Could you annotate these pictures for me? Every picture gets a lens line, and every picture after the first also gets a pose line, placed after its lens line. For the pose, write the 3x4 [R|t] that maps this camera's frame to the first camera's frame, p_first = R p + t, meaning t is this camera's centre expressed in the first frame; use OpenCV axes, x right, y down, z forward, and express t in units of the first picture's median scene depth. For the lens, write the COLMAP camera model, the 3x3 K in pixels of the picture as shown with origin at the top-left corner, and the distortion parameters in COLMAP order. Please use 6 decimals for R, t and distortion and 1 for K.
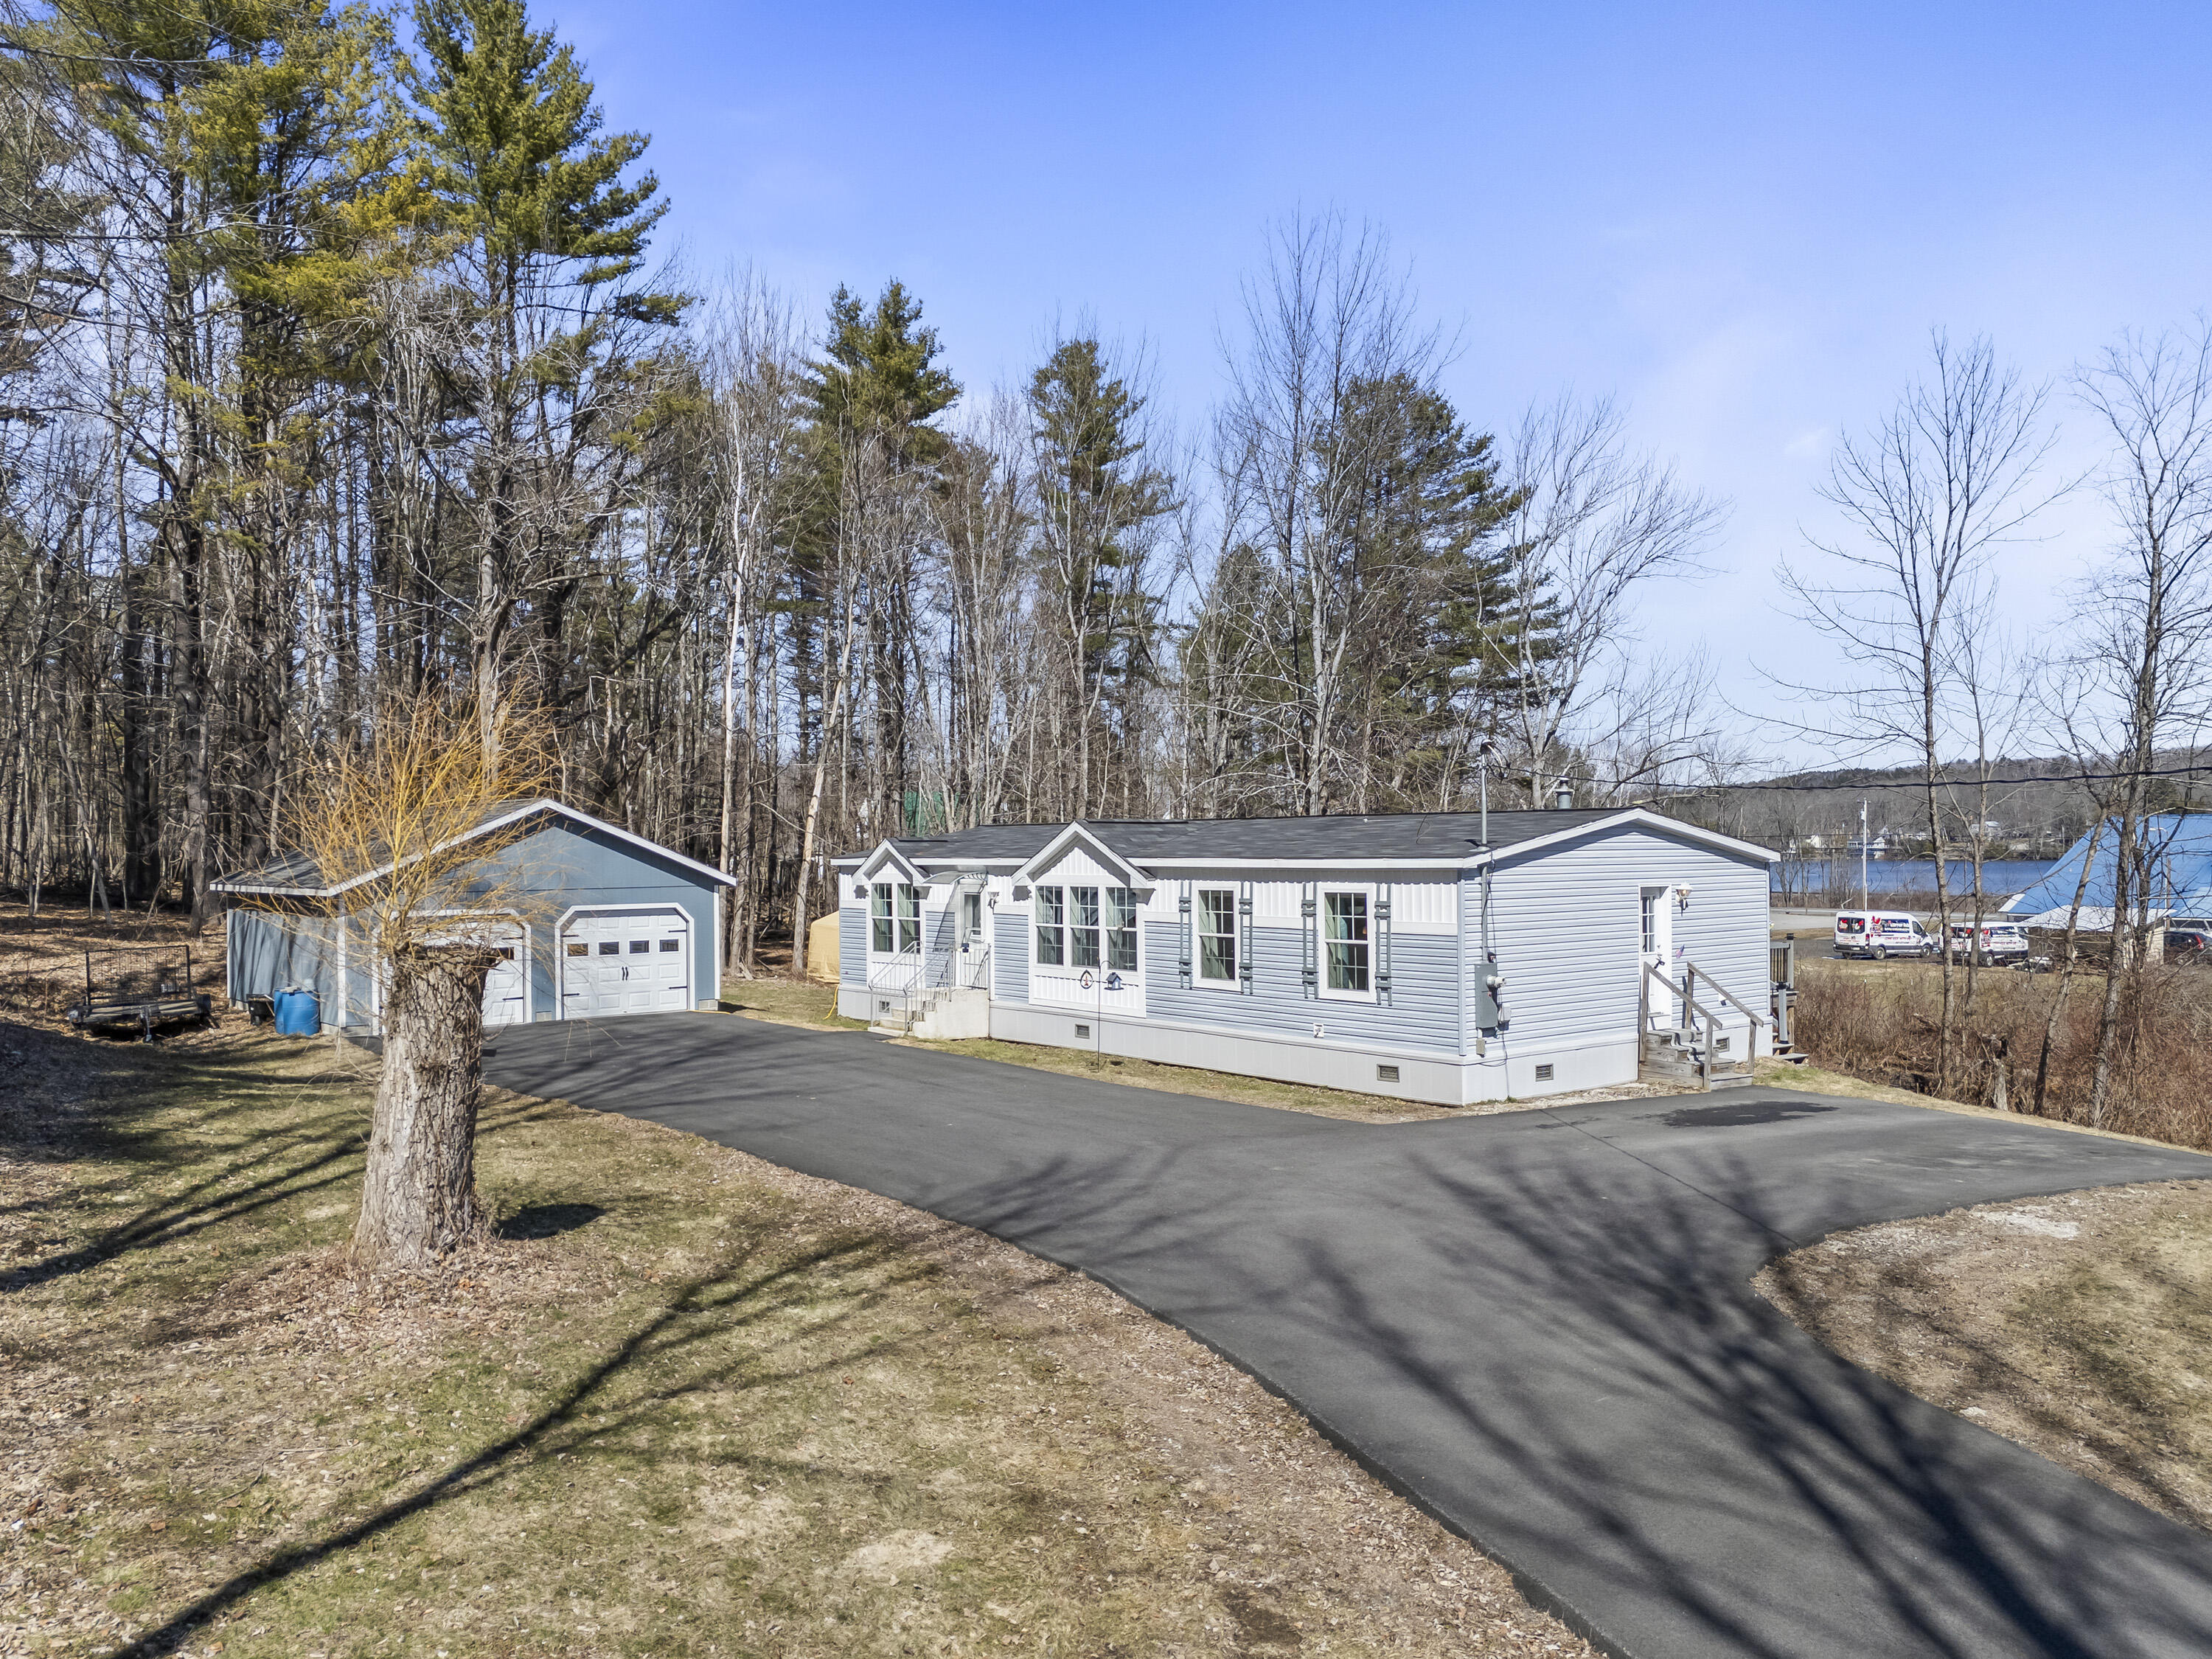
lens RADIAL K [[1543.2, 0, 1106.0], [0, 1543.2, 829.5], [0, 0, 1]] dist [0.009897, 0.002804]
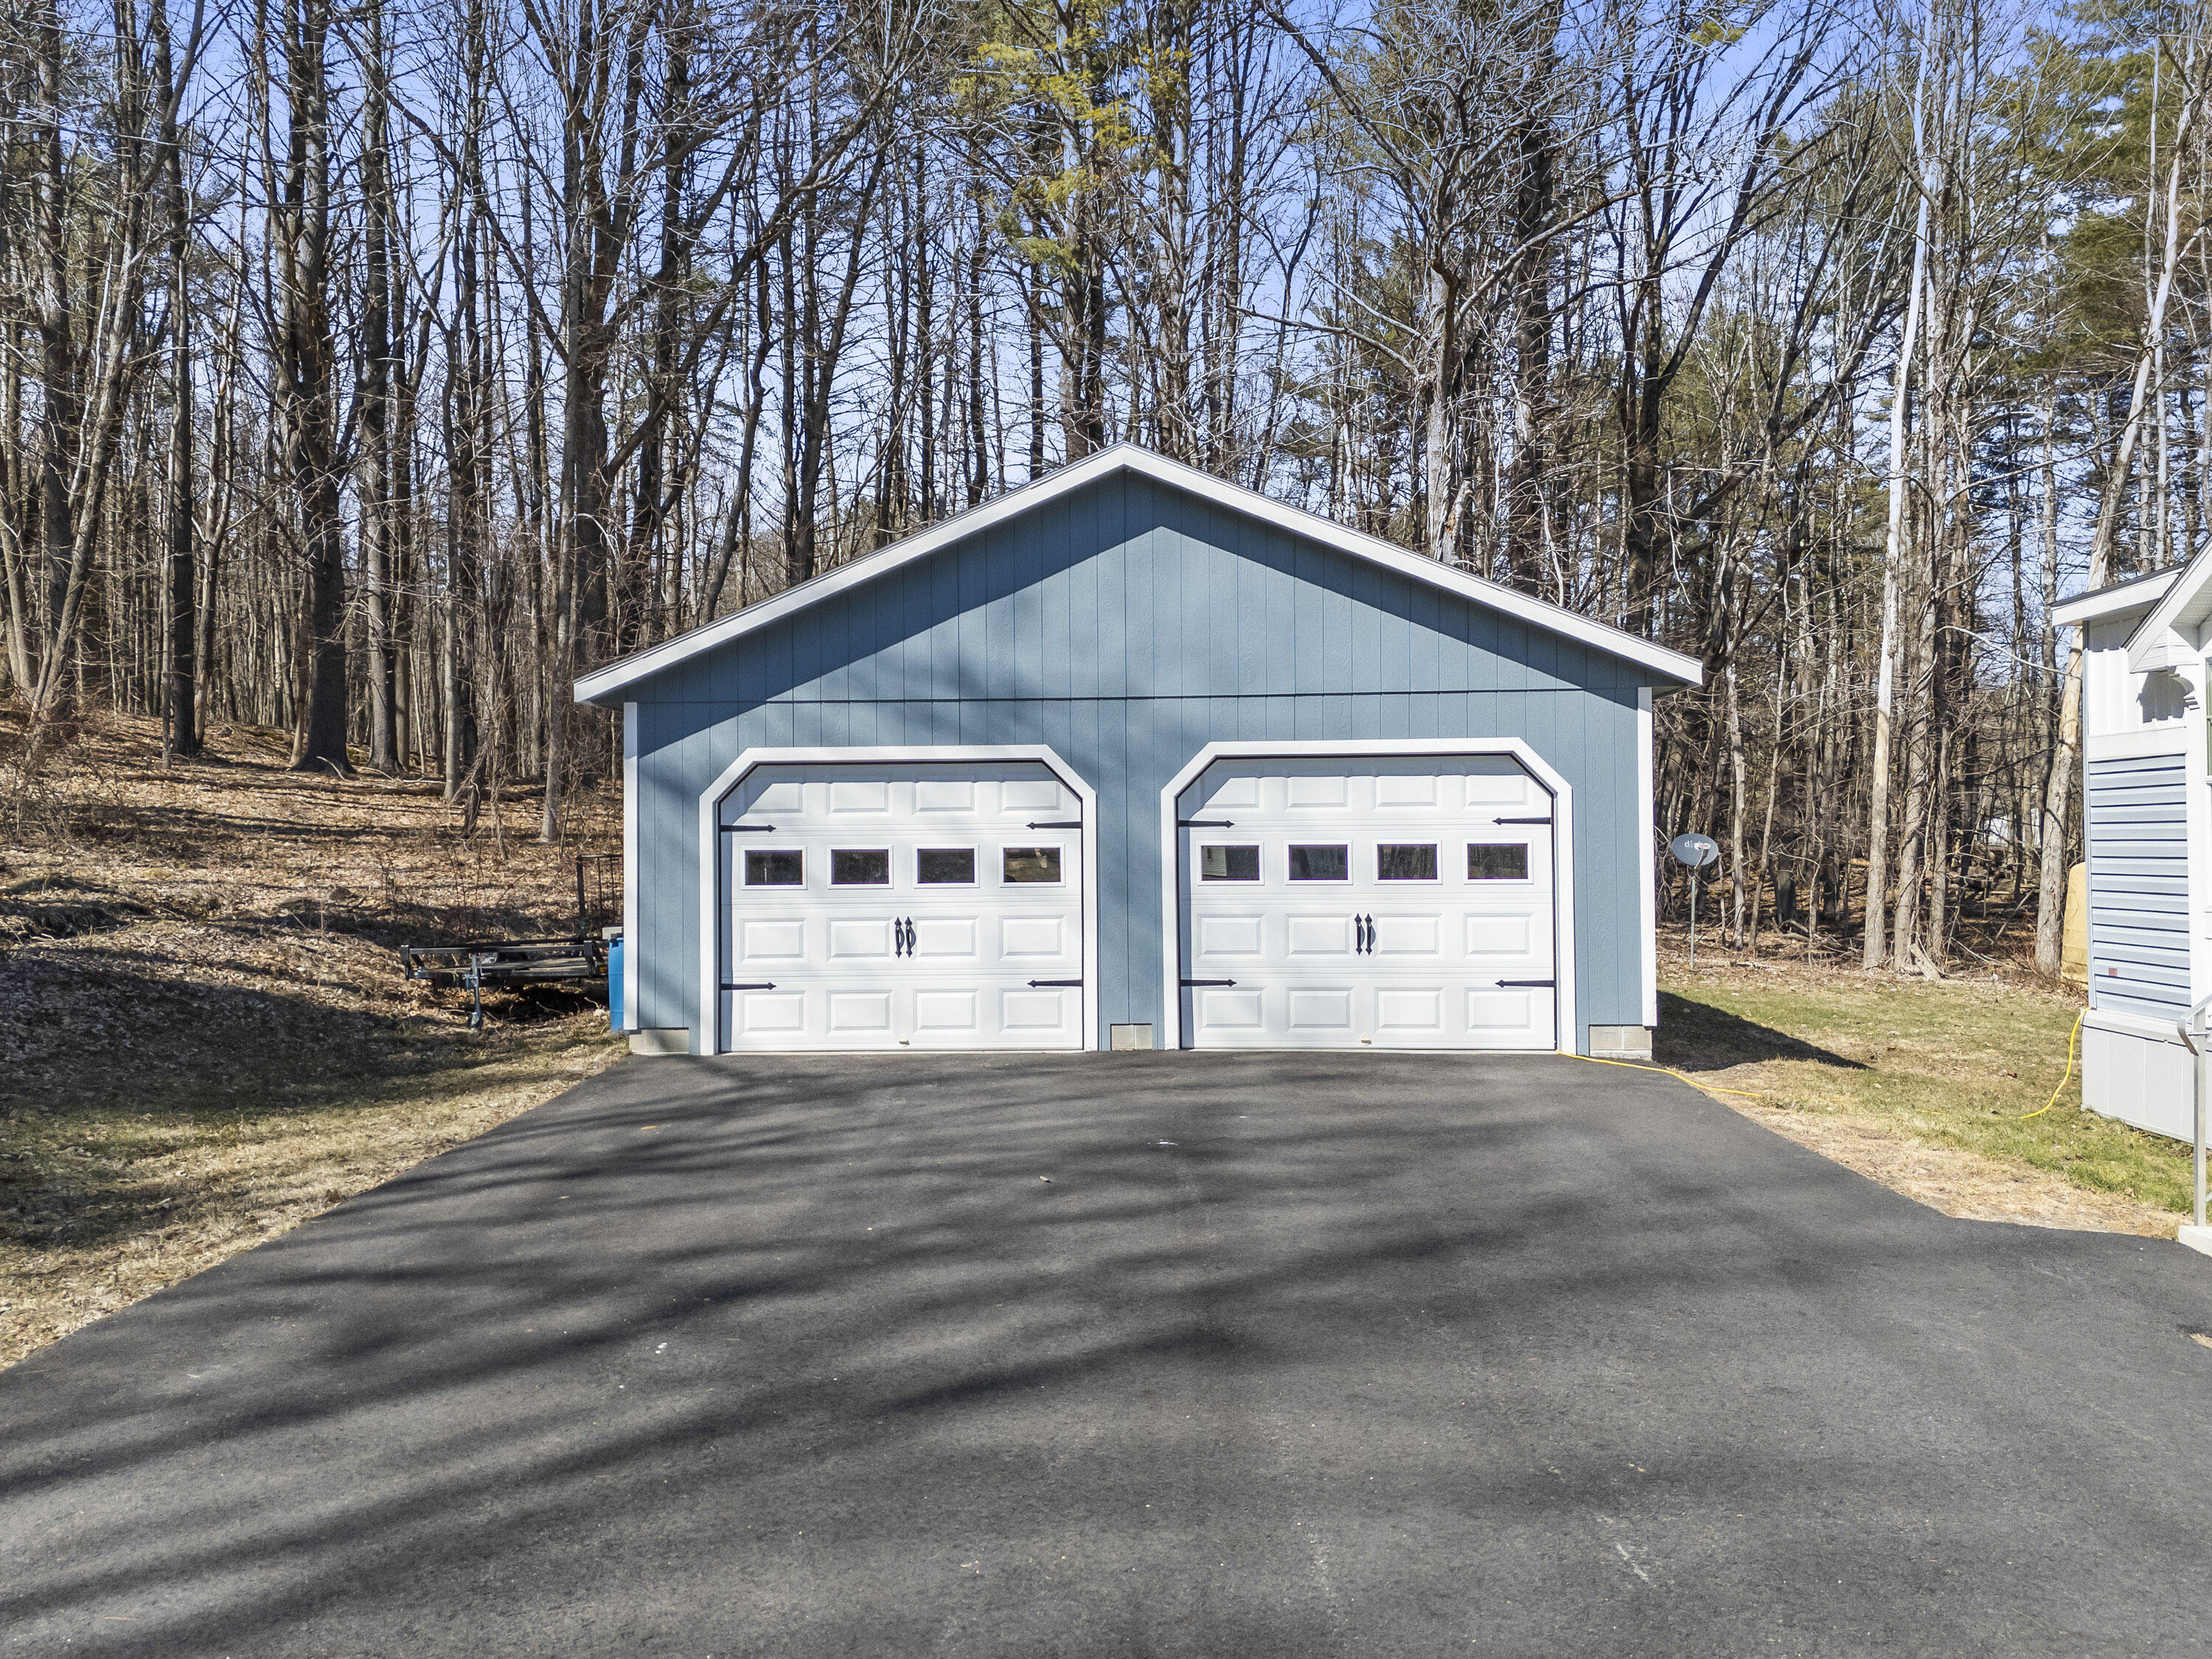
lens RADIAL K [[1629.2, 0, 1106.0], [0, 1629.2, 829.5], [0, 0, 1]] dist [0.053882, -0.000619]
pose [[0.728618, -0.004504, -0.684906, -0.095514], [0.013958, 0.999868, 0.008274, 0.064863], [0.684778, -0.015588, 0.728585, 0.681906]]
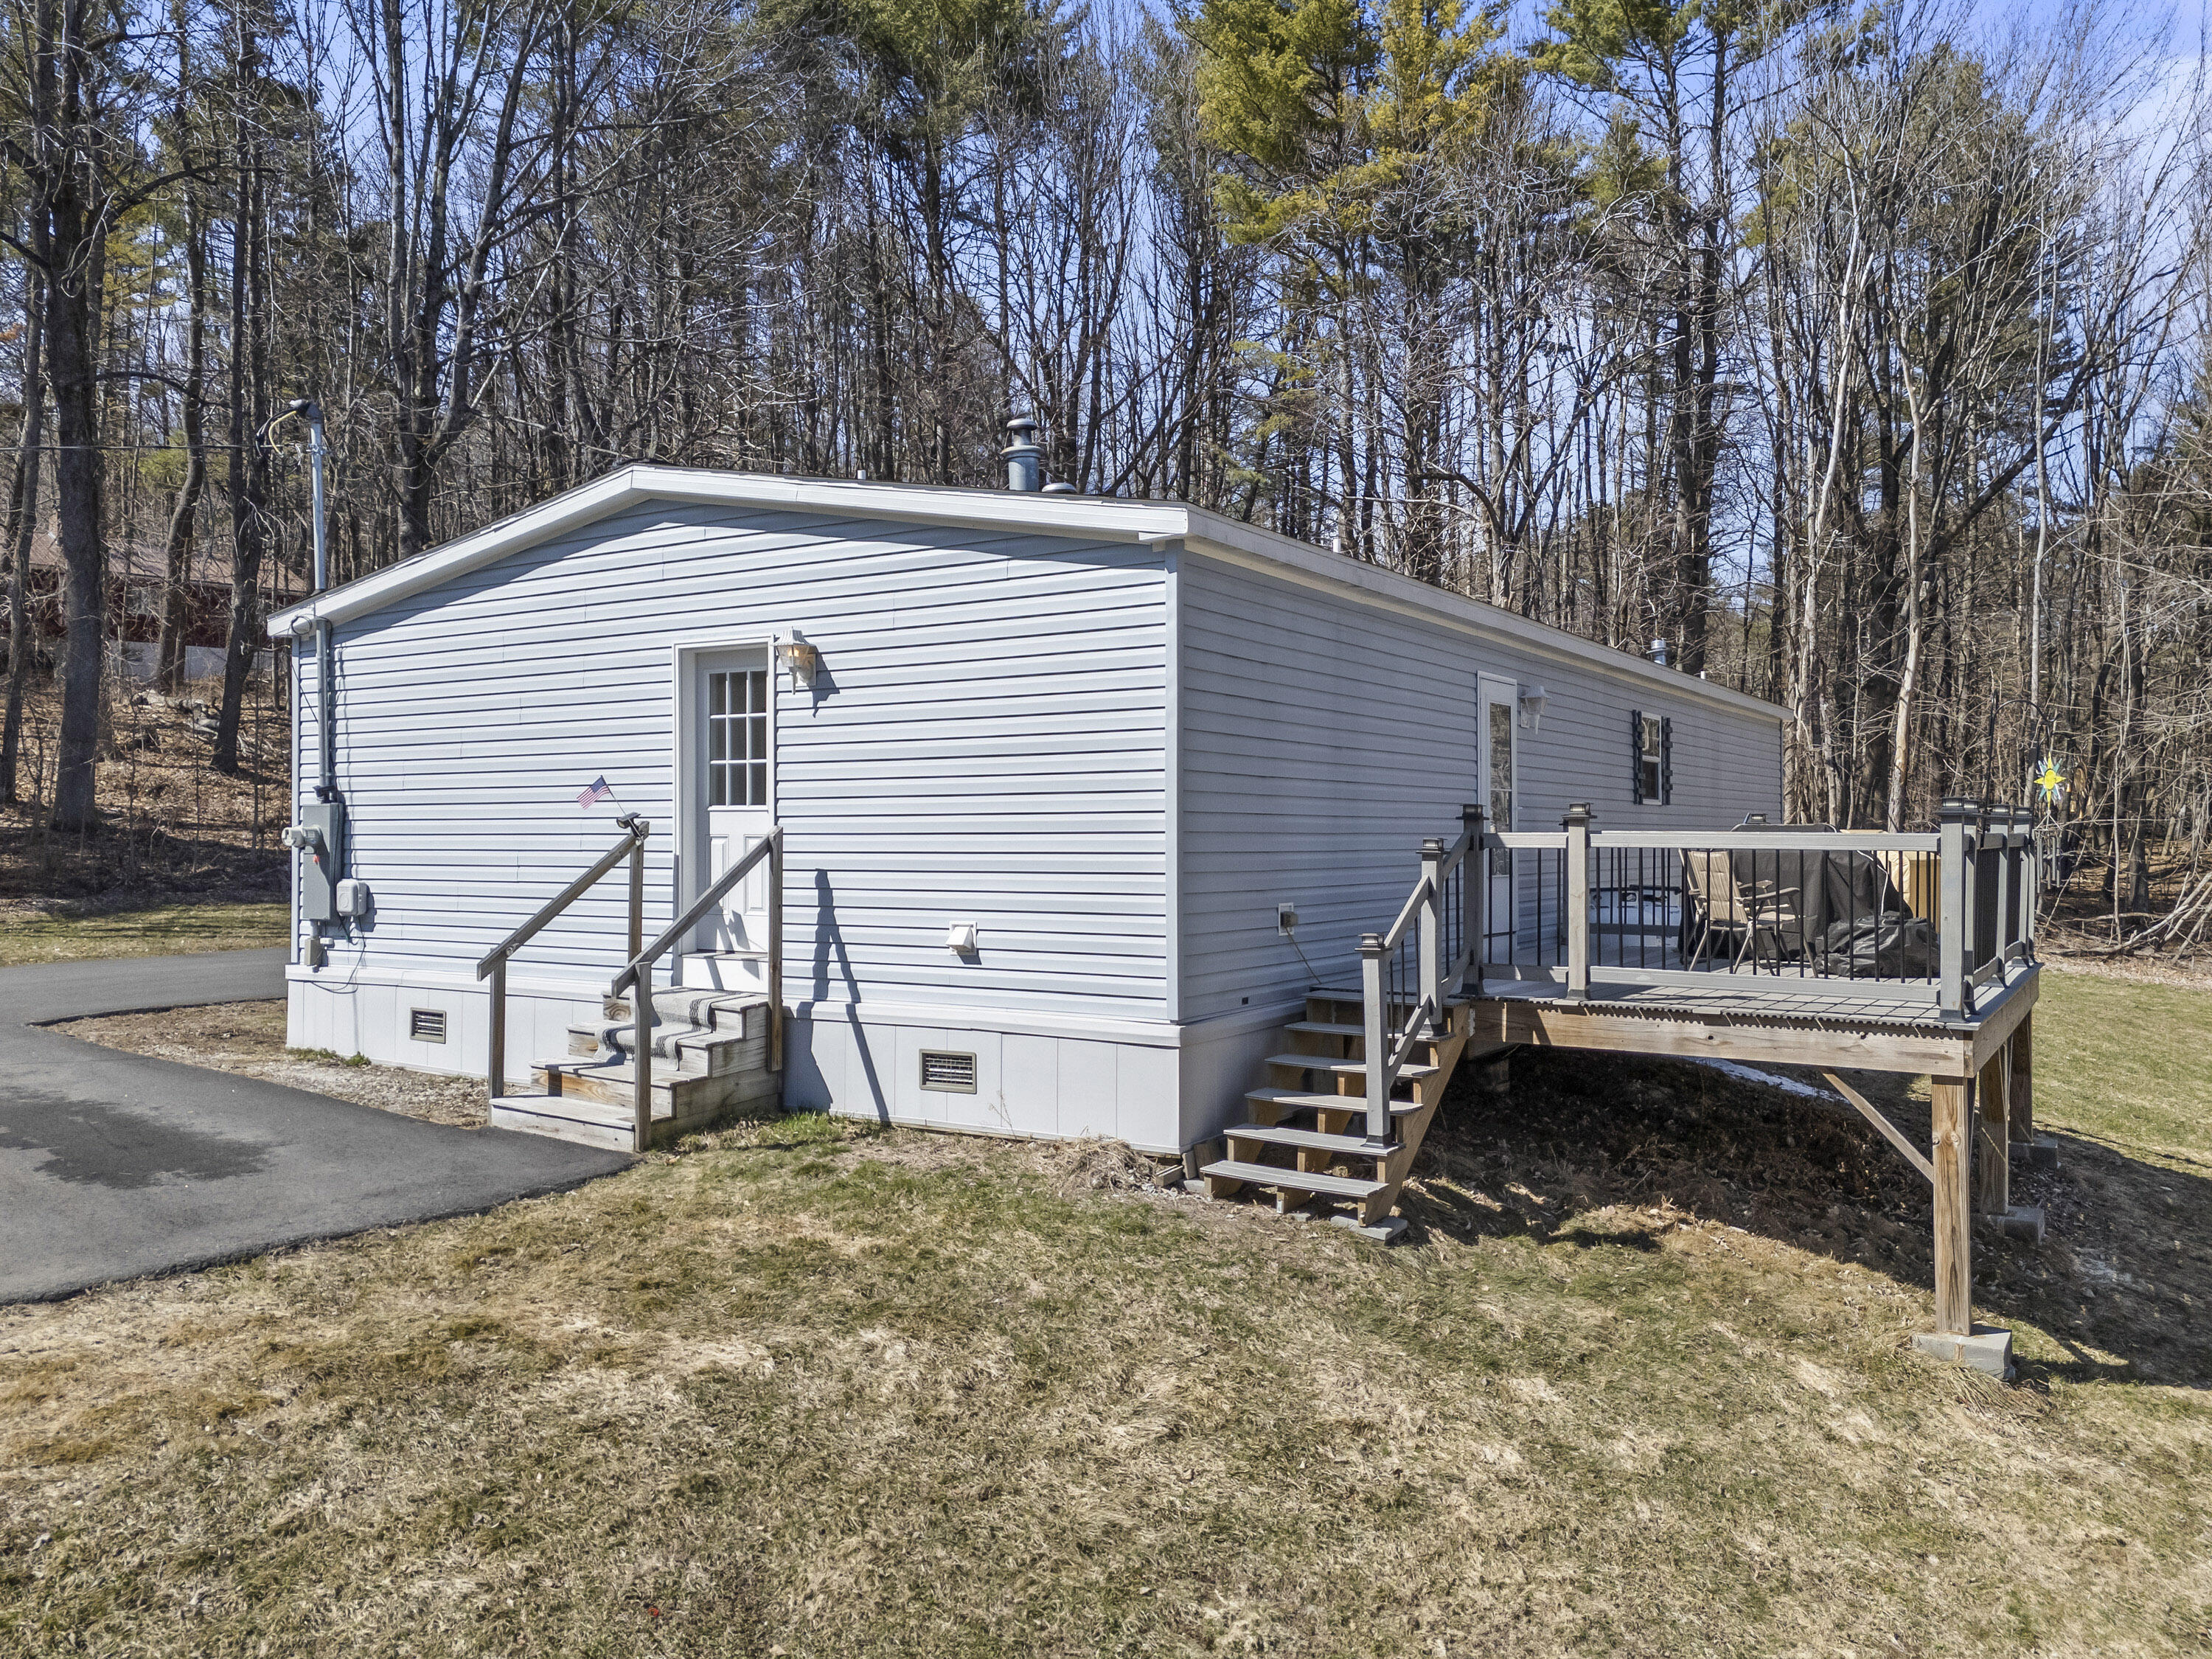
lens RADIAL K [[1761.4, 0, 1106.0], [0, 1761.4, 829.5], [0, 0, 1]] dist [0.007050, 0.000355]
pose [[0.321290, -0.003300, -0.946975, 0.642058], [0.008224, 0.999966, -0.000694, 0.067216], [0.946945, -0.007565, 0.321306, 0.726019]]
